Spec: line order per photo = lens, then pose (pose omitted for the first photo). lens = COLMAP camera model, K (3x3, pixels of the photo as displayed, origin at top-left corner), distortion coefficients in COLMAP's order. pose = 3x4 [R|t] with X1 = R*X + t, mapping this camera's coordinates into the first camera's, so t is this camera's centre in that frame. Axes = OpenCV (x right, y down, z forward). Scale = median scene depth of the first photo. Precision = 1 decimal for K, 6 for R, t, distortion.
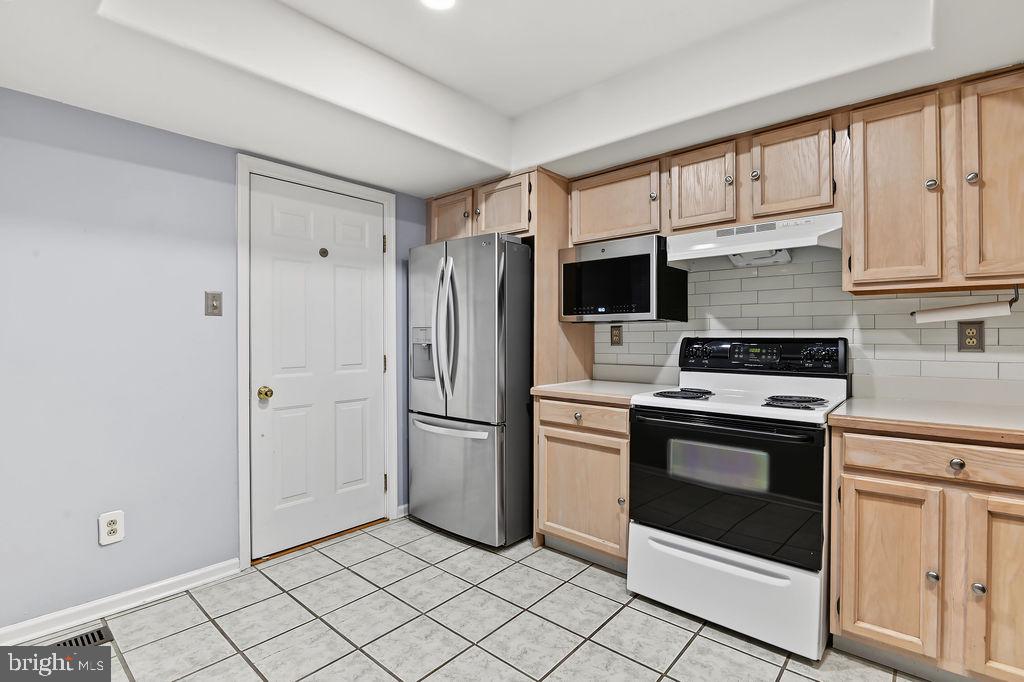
lens RADIAL K [[476.8, 0, 513.3], [0, 476.8, 342.3], [0, 0, 1]] dist [-0.015247, -0.004207]
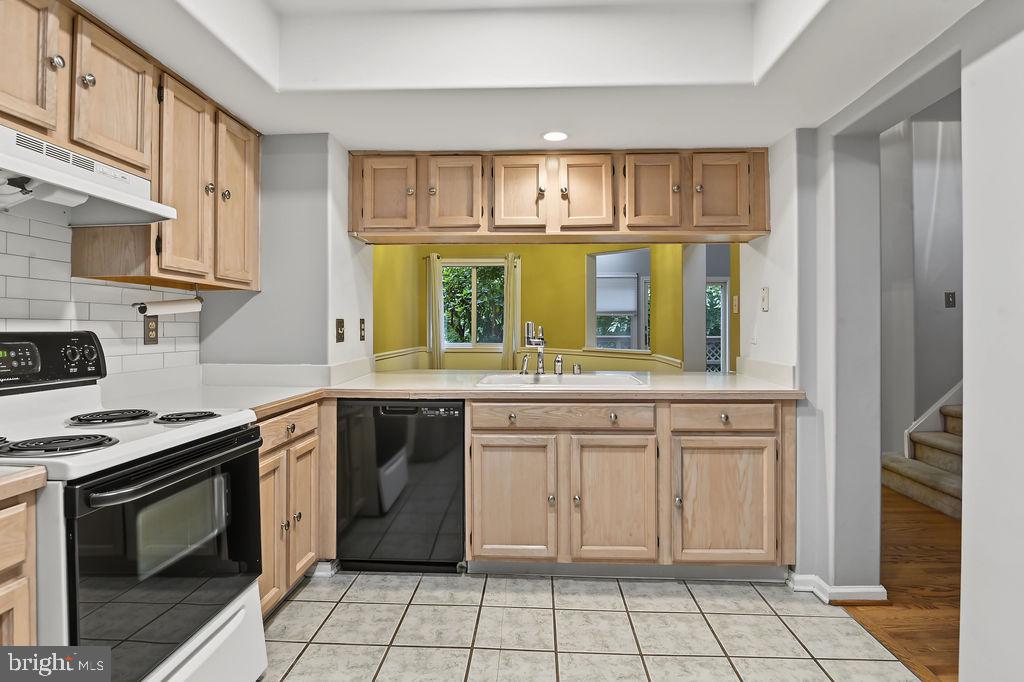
lens RADIAL K [[543.9, 0, 517.6], [0, 543.9, 322.7], [0, 0, 1]] dist [-0.020373, -0.006648]
pose [[-0.629556, 0.008551, 0.776908, -0.358491], [0.009586, 0.999949, -0.003238, -0.012108], [-0.776896, 0.005409, -0.629606, 0.857442]]
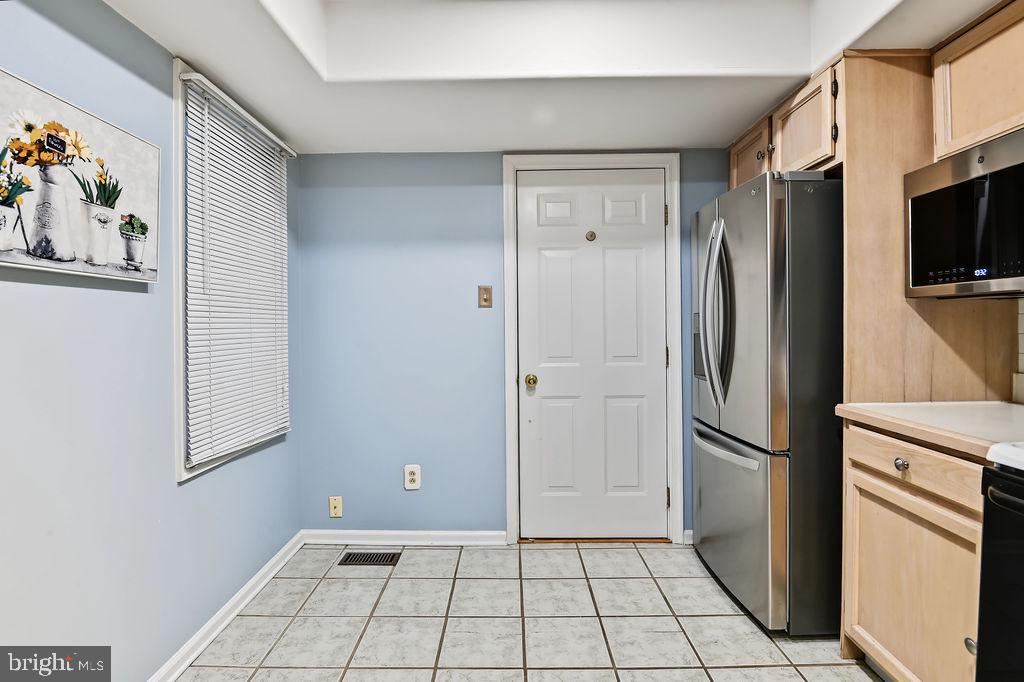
lens RADIAL K [[498.3, 0, 506.4], [0, 498.3, 332.6], [0, 0, 1]] dist [-0.022209, -0.002888]
pose [[0.646052, 0.005784, -0.763271, 0.265282], [-0.000399, 0.999974, 0.007240, -0.005158], [0.763293, -0.004373, 0.646037, 0.258062]]
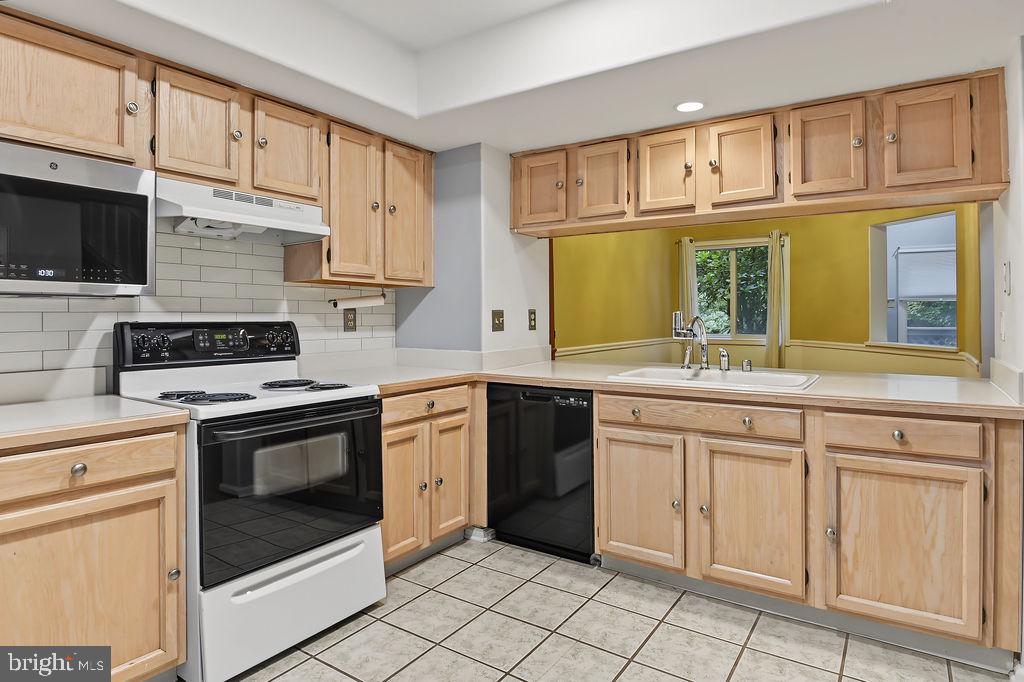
lens RADIAL K [[576.7, 0, 522.0], [0, 576.7, 314.0], [0, 0, 1]] dist [-0.021269, -0.003647]
pose [[-0.138486, 0.006102, 0.990346, -0.549332], [0.012733, 0.999909, -0.004381, -0.011612], [-0.990283, 0.012003, -0.138551, 0.567071]]
